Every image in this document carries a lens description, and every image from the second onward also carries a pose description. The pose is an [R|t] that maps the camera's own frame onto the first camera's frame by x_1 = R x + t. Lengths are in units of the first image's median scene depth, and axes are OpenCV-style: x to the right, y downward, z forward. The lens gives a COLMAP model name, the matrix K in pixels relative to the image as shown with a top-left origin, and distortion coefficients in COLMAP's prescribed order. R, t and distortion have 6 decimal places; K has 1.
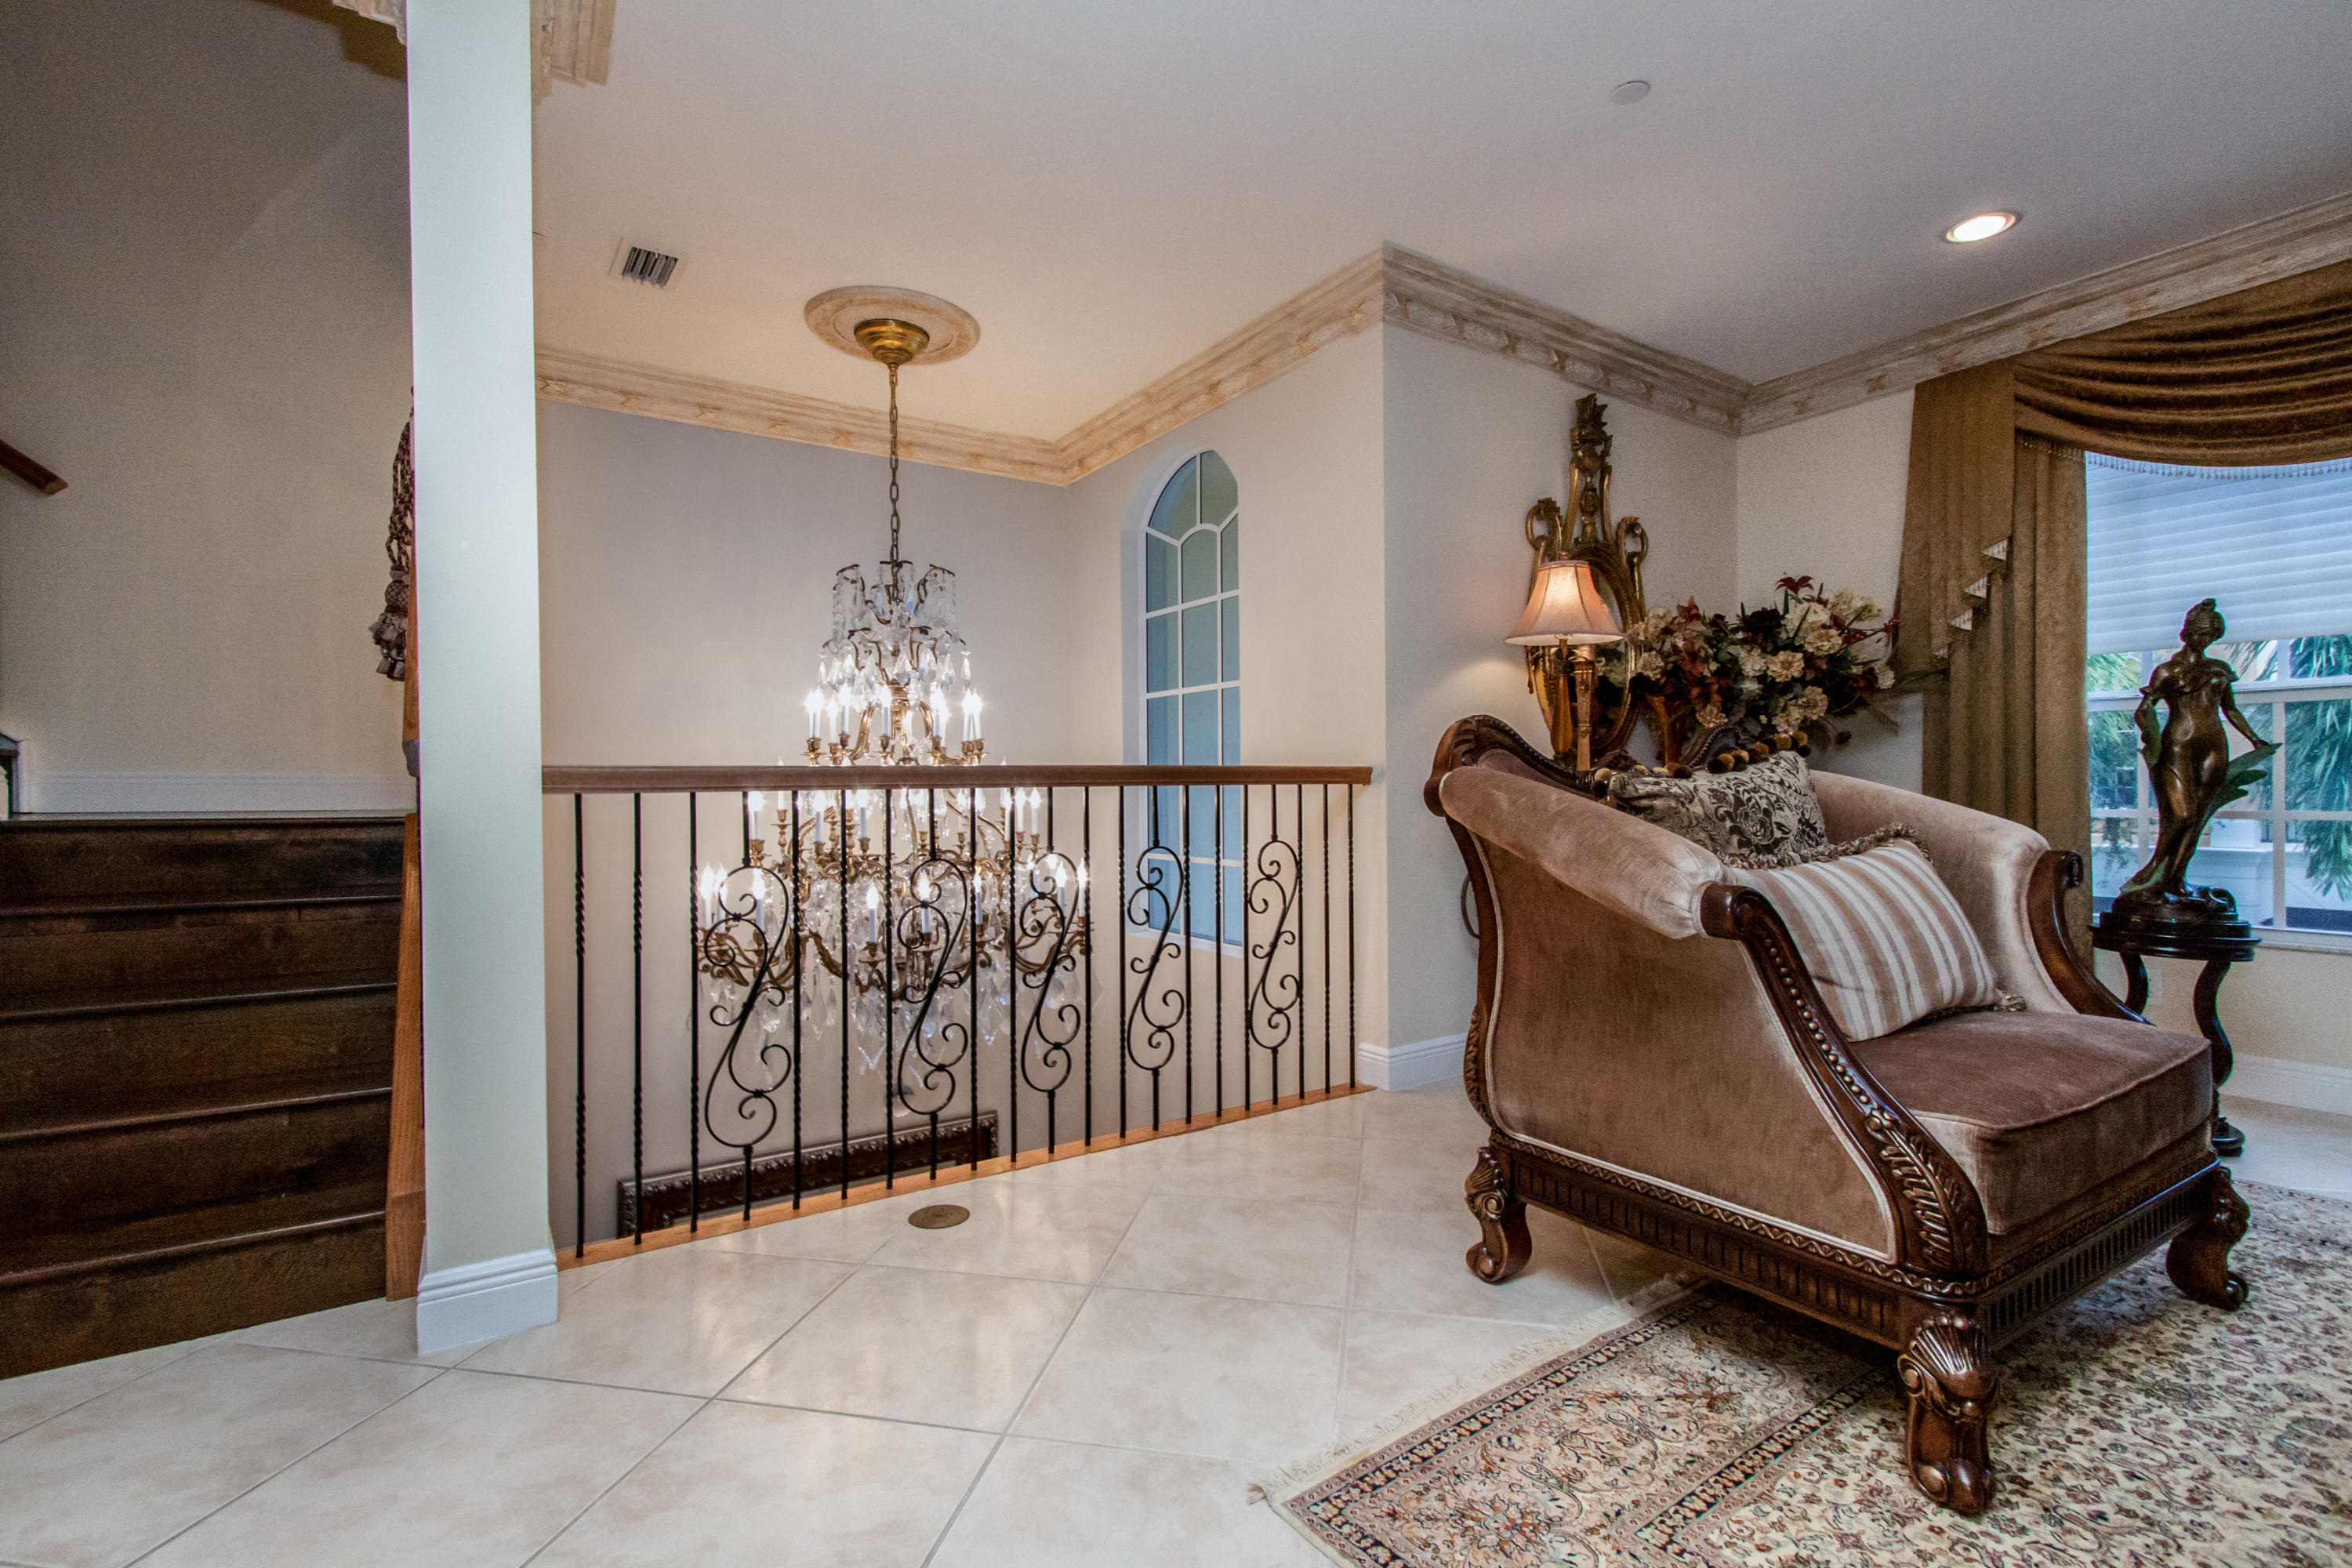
lens RADIAL K [[1078.1, 0, 1168.6], [0, 1078.1, 790.6], [0, 0, 1]] dist [0.003817, 0.000431]
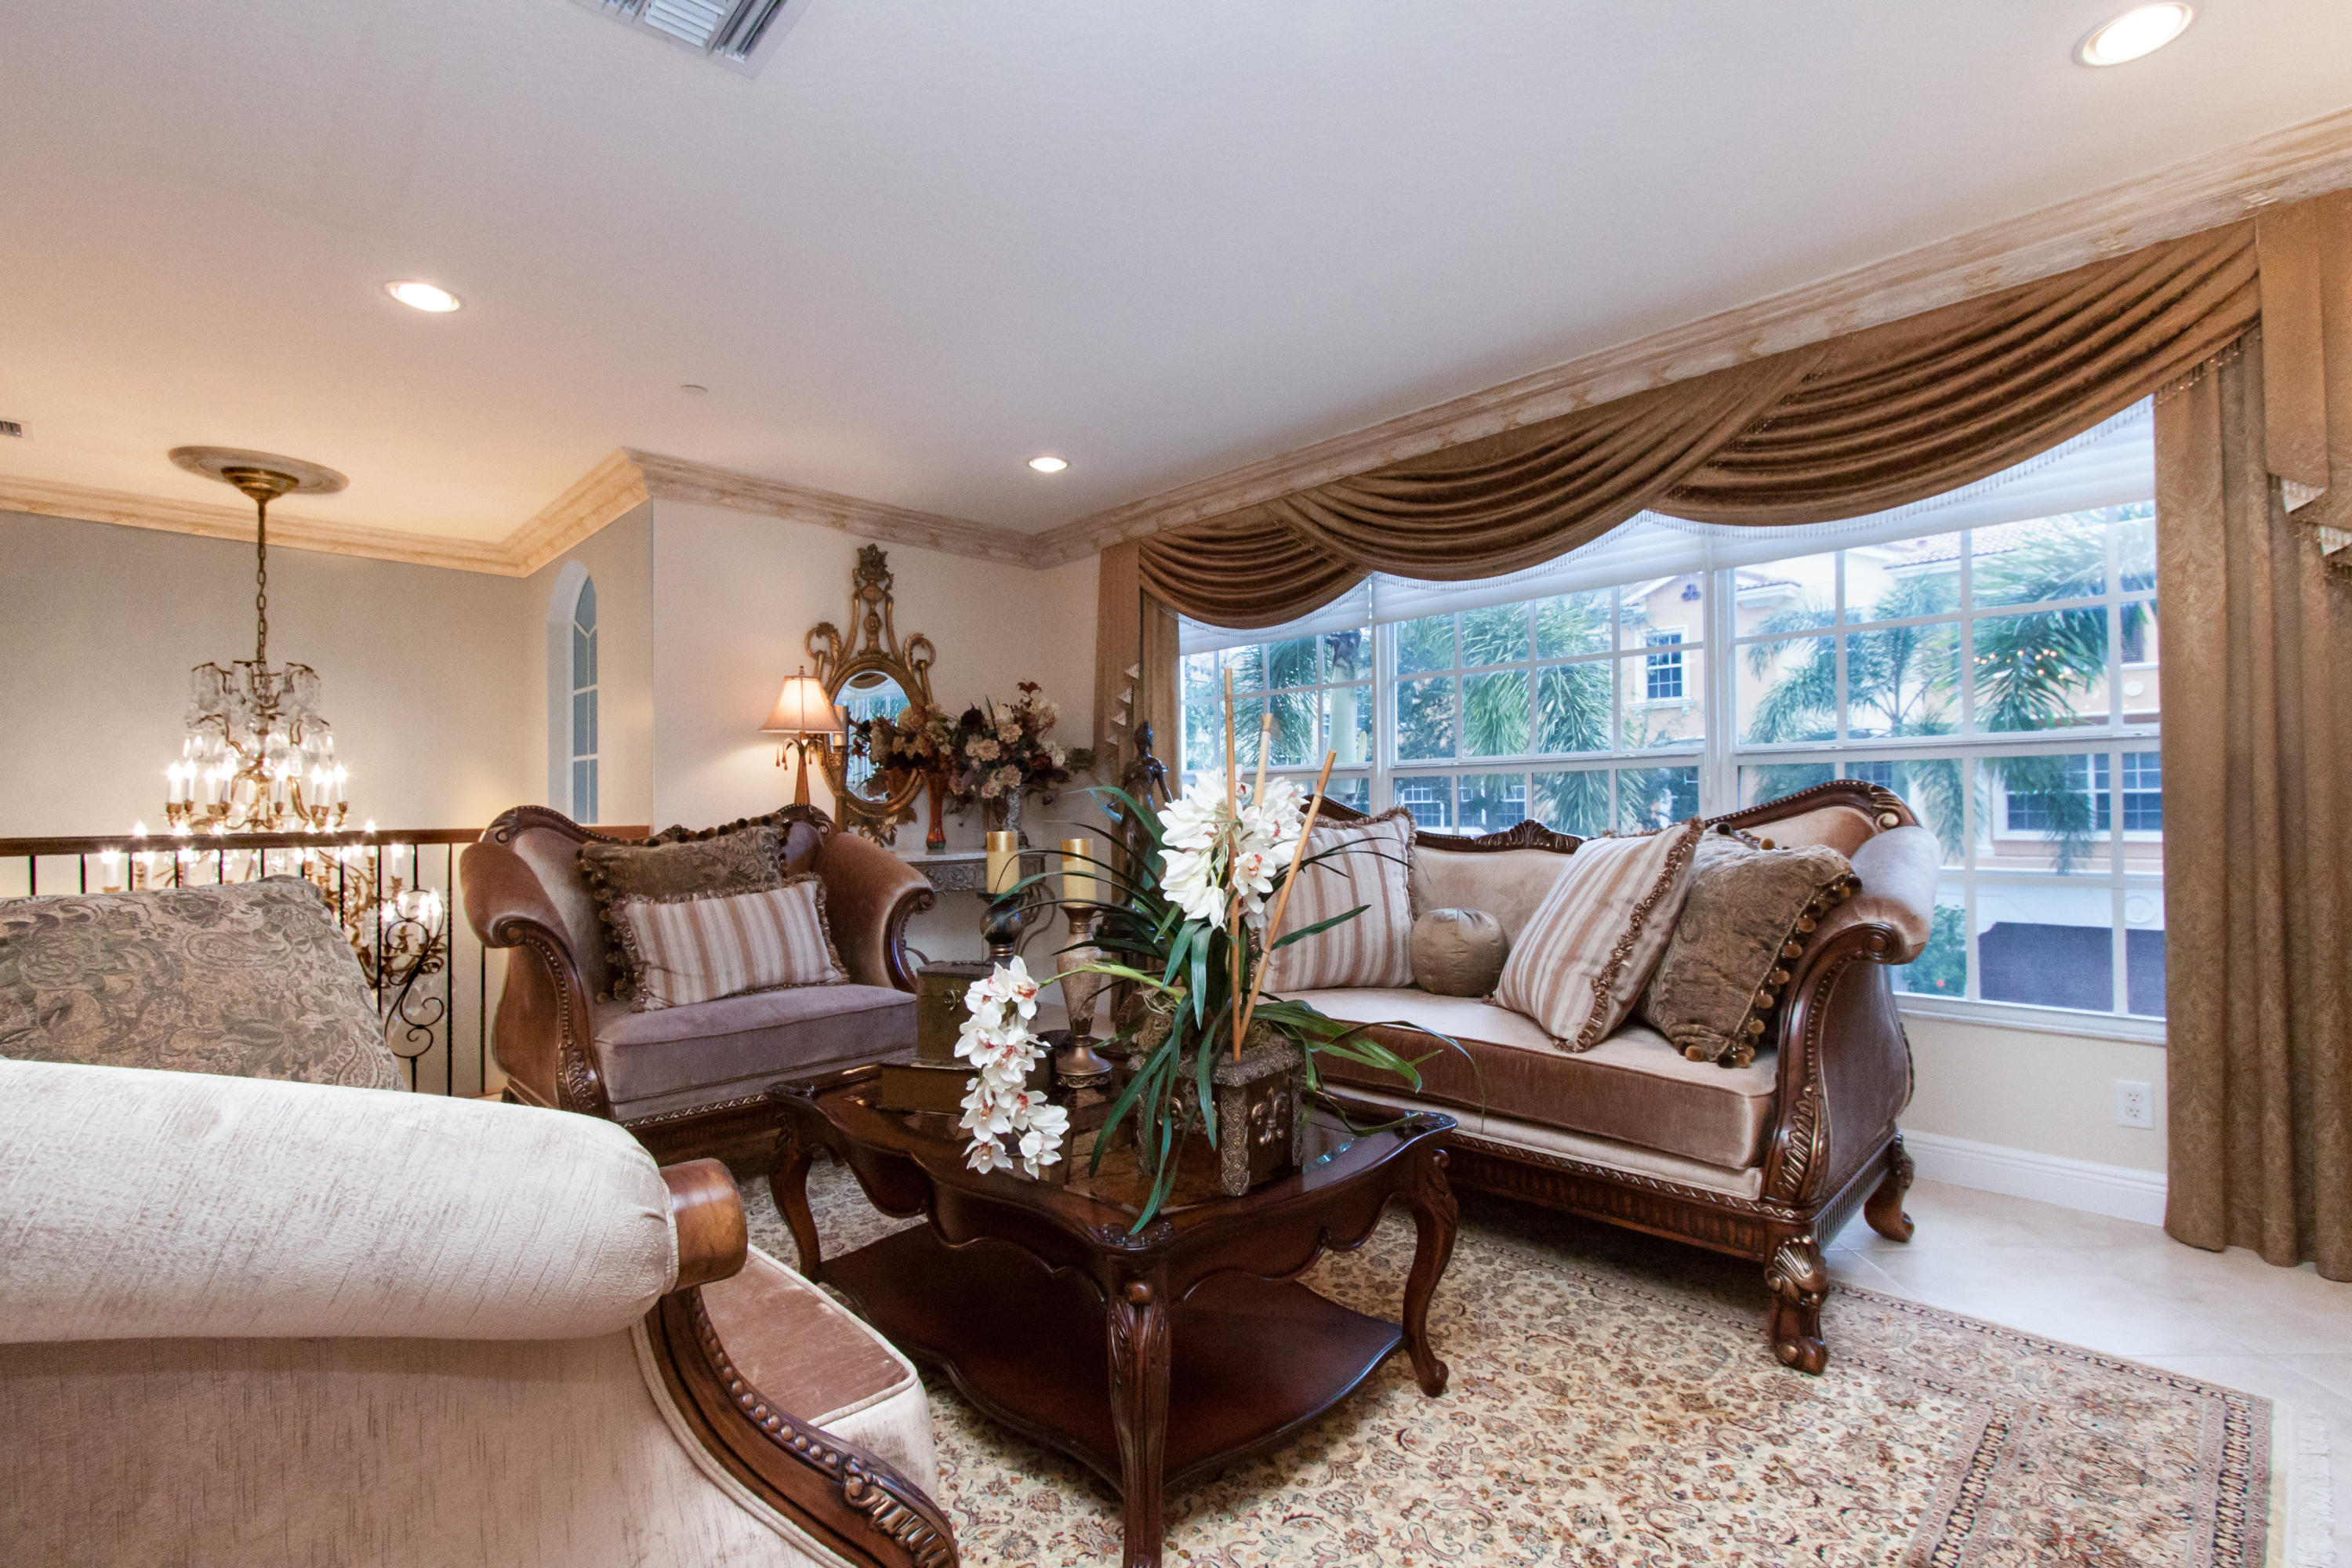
lens RADIAL K [[1078.1, 0, 1182.4], [0, 1078.1, 790.9], [0, 0, 1]] dist [0.003817, 0.000431]
pose [[0.981290, -0.000138, 0.192538, 0.535510], [0.004195, 0.999778, -0.020661, -0.030779], [-0.192492, 0.021082, 0.981072, -0.407597]]
